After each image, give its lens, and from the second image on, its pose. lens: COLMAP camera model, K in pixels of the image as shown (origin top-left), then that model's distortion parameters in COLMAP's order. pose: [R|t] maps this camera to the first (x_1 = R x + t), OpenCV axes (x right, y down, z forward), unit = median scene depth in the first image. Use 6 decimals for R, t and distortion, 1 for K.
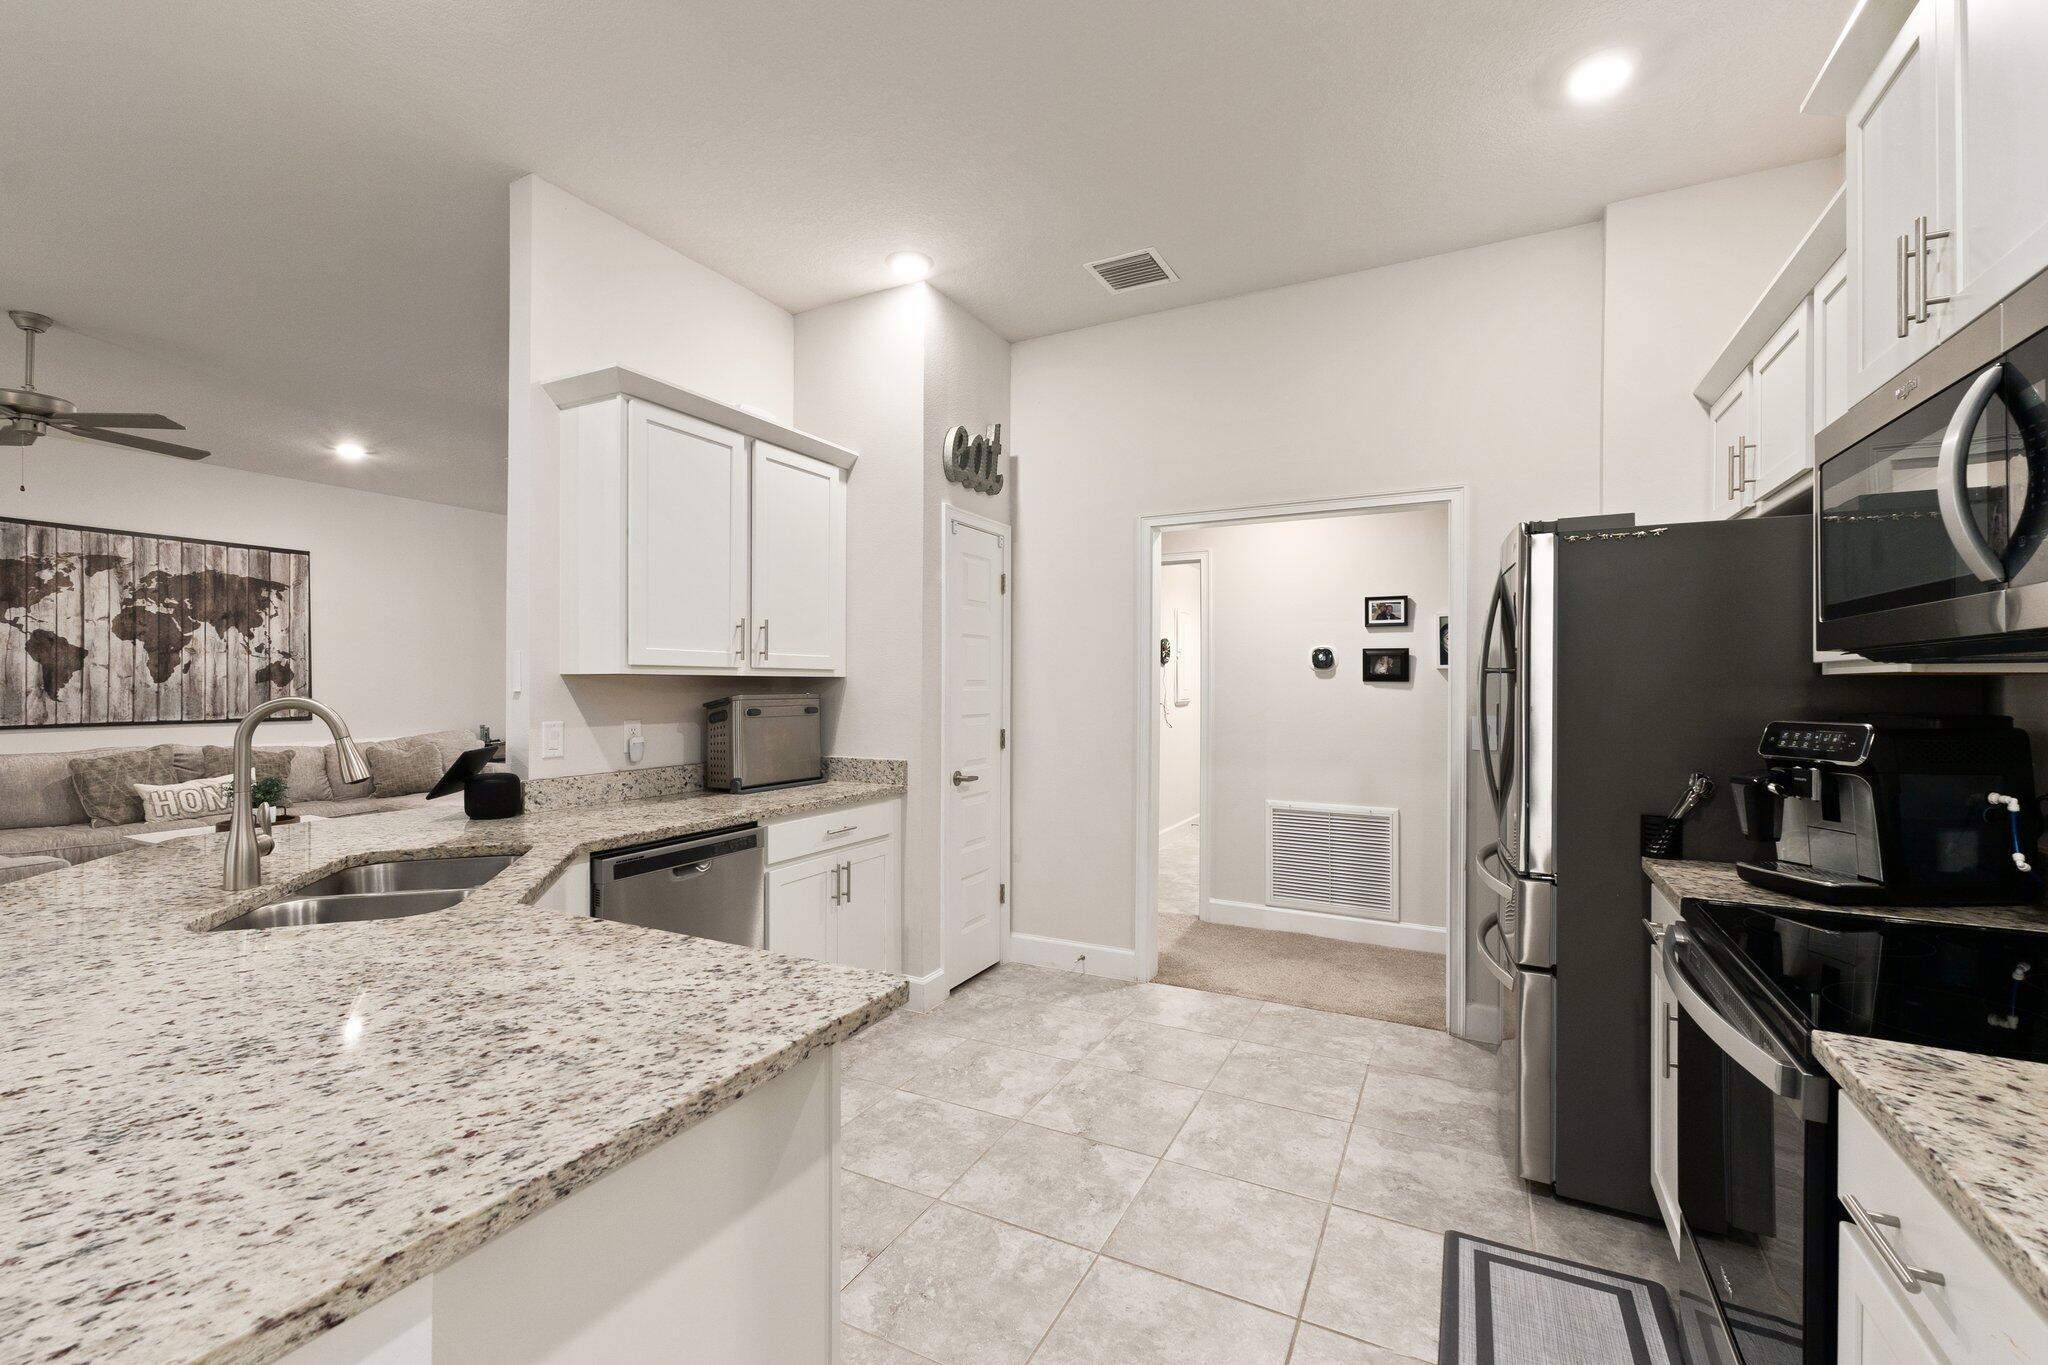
lens RADIAL K [[863.7, 0, 1028.9], [0, 863.7, 682.6], [0, 0, 1]] dist [0.000716, -0.000117]
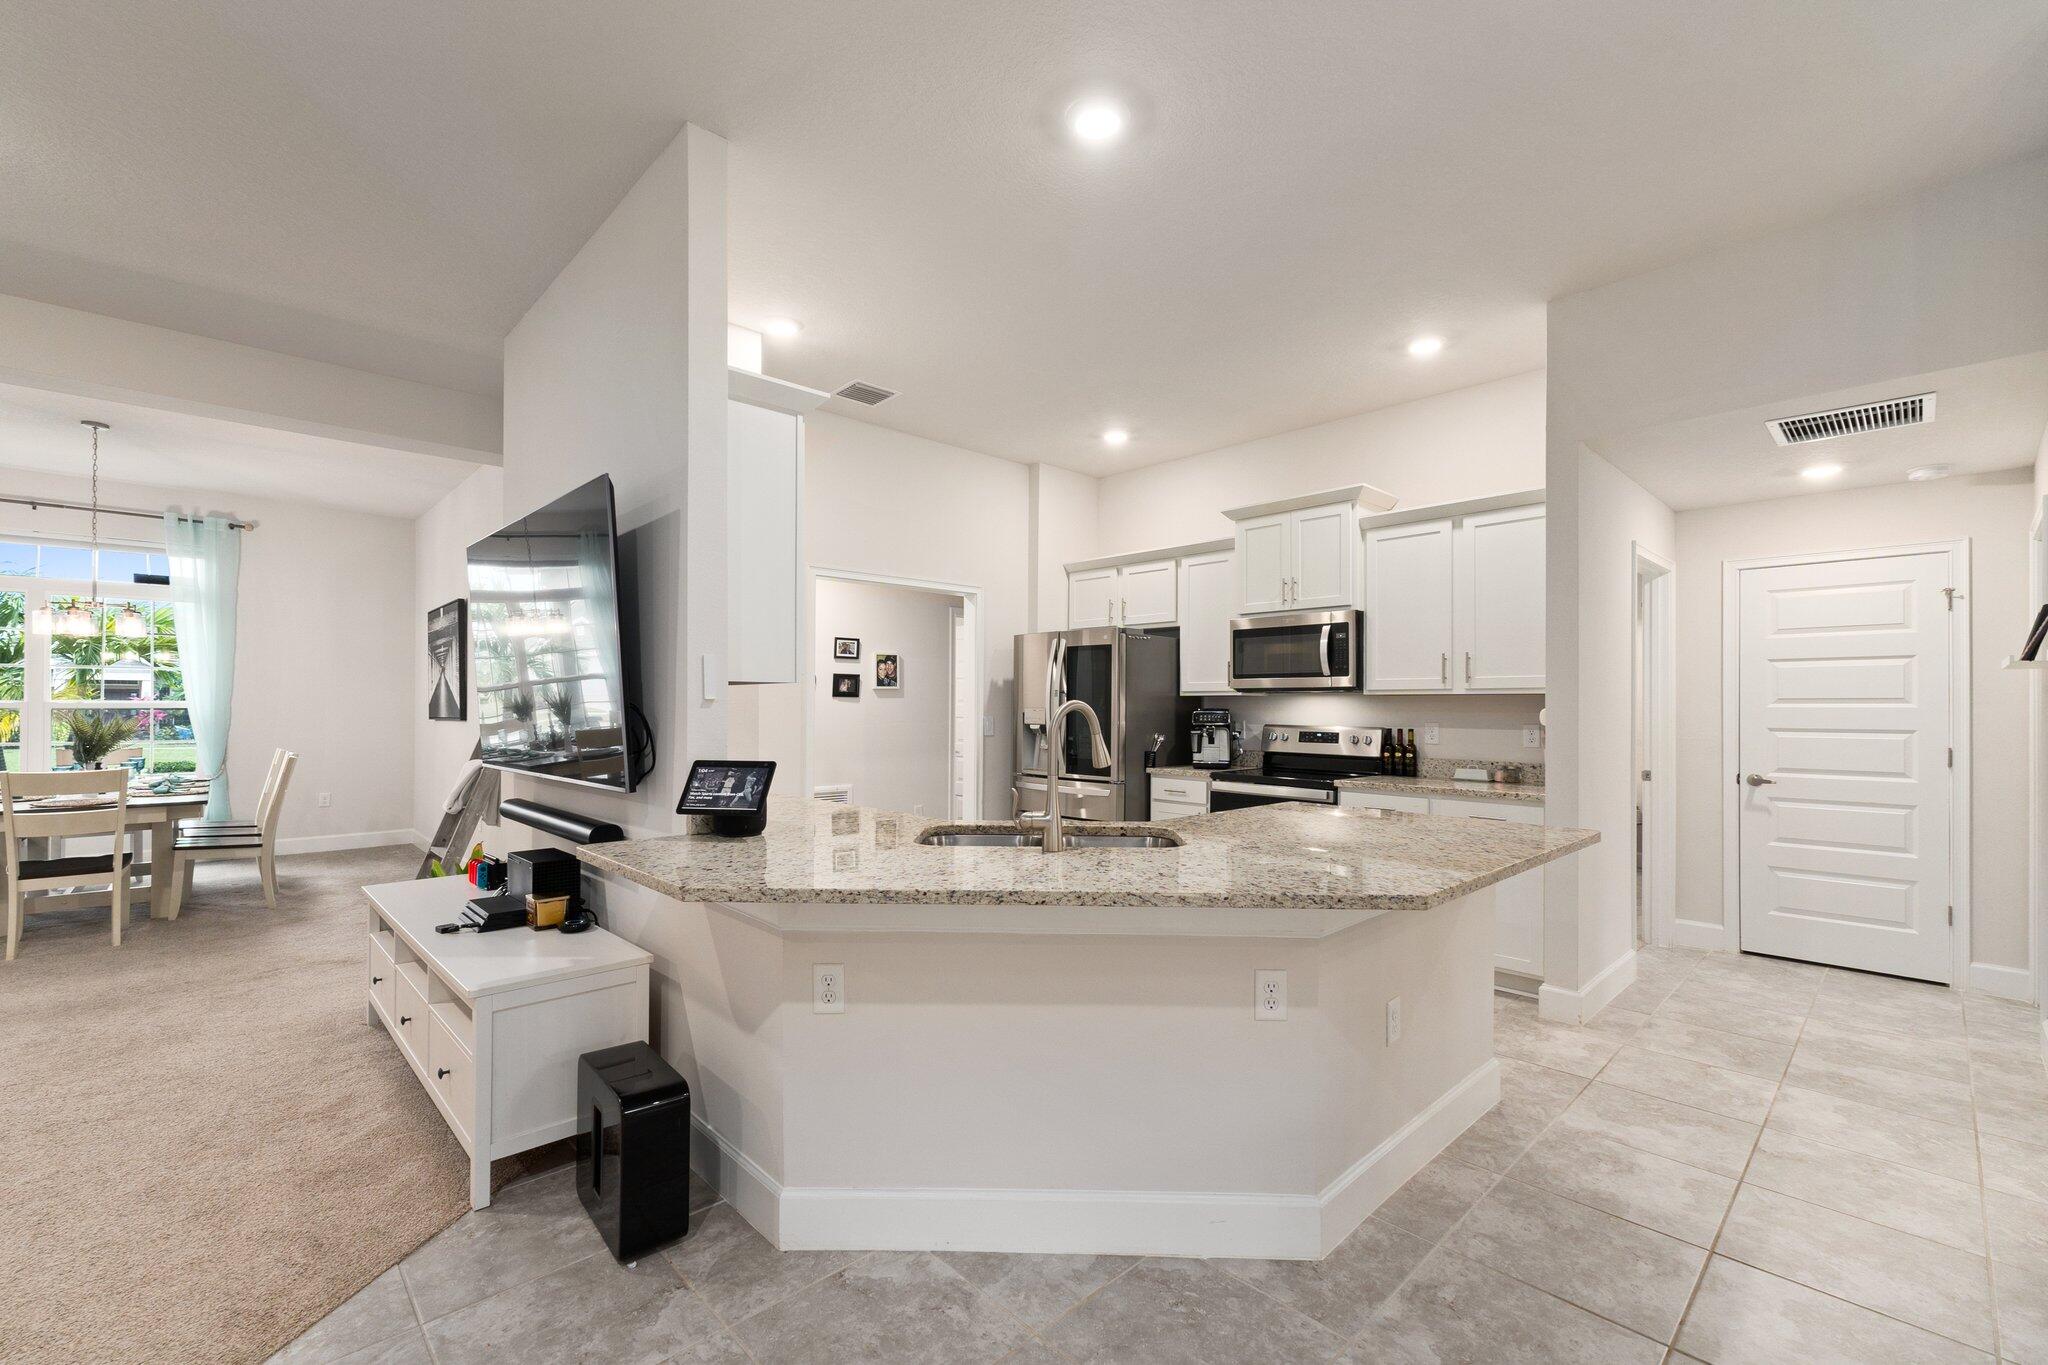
lens RADIAL K [[866.0, 0, 1023.3], [0, 866.0, 700.4], [0, 0, 1]] dist [0.005002, -0.000191]
pose [[0.329674, 0.006740, 0.944071, -0.849071], [-0.005317, 0.999972, -0.005283, 0.010552], [-0.944080, -0.003278, 0.329701, 0.244304]]
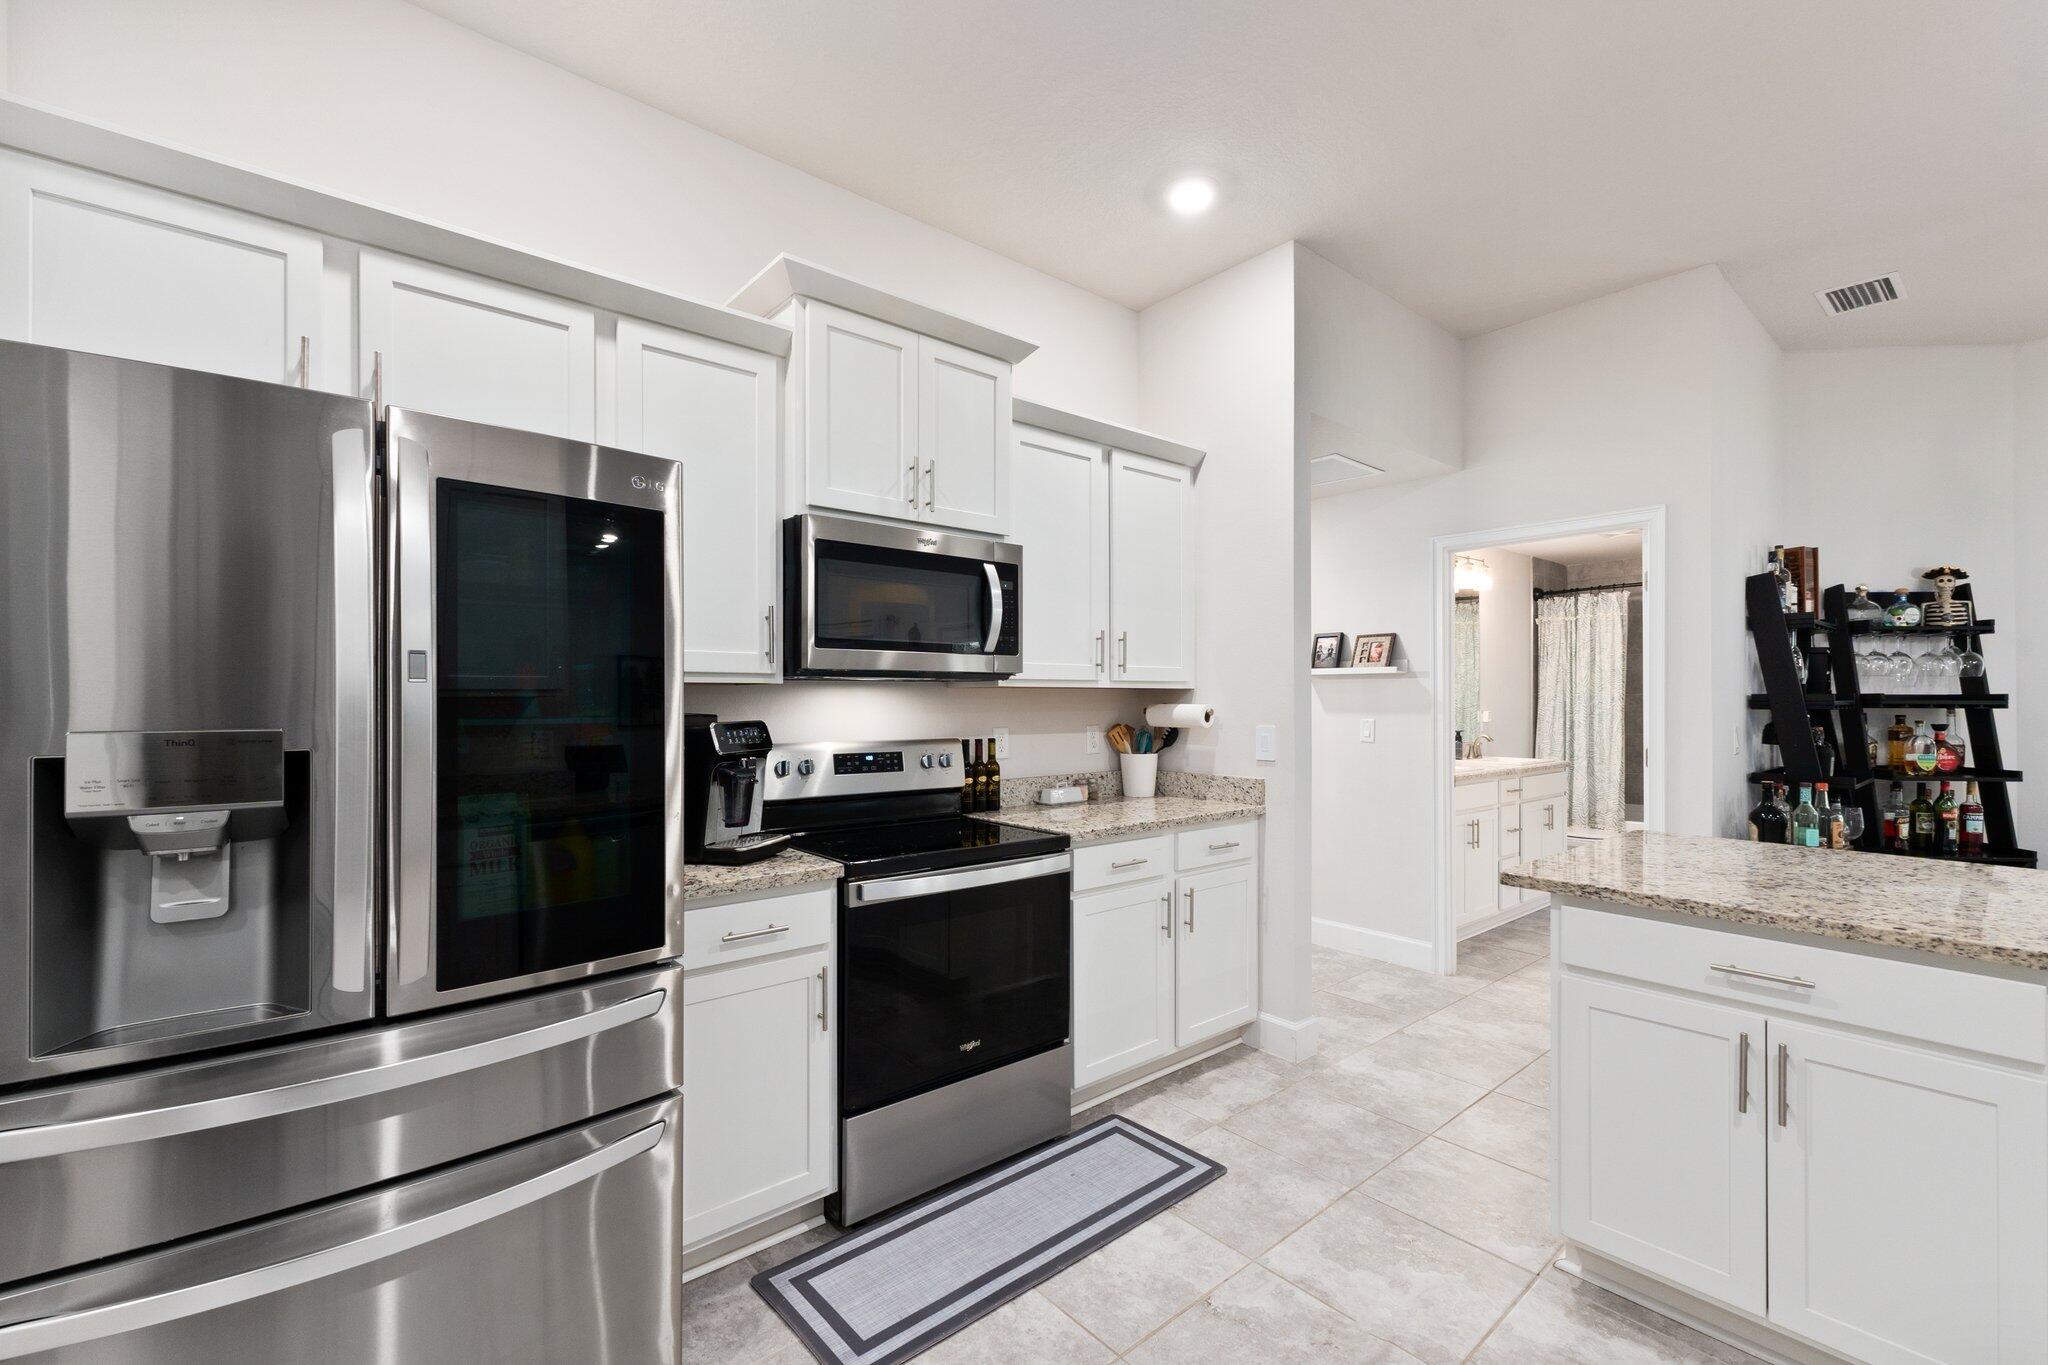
lens RADIAL K [[866.0, 0, 1023.3], [0, 866.0, 700.4], [0, 0, 1]] dist [0.005002, -0.000191]
pose [[-0.923555, -0.004212, 0.383444, 0.019351], [-0.003049, 0.999989, 0.003640, 0.003386], [-0.383455, 0.002192, -0.923557, 0.793152]]
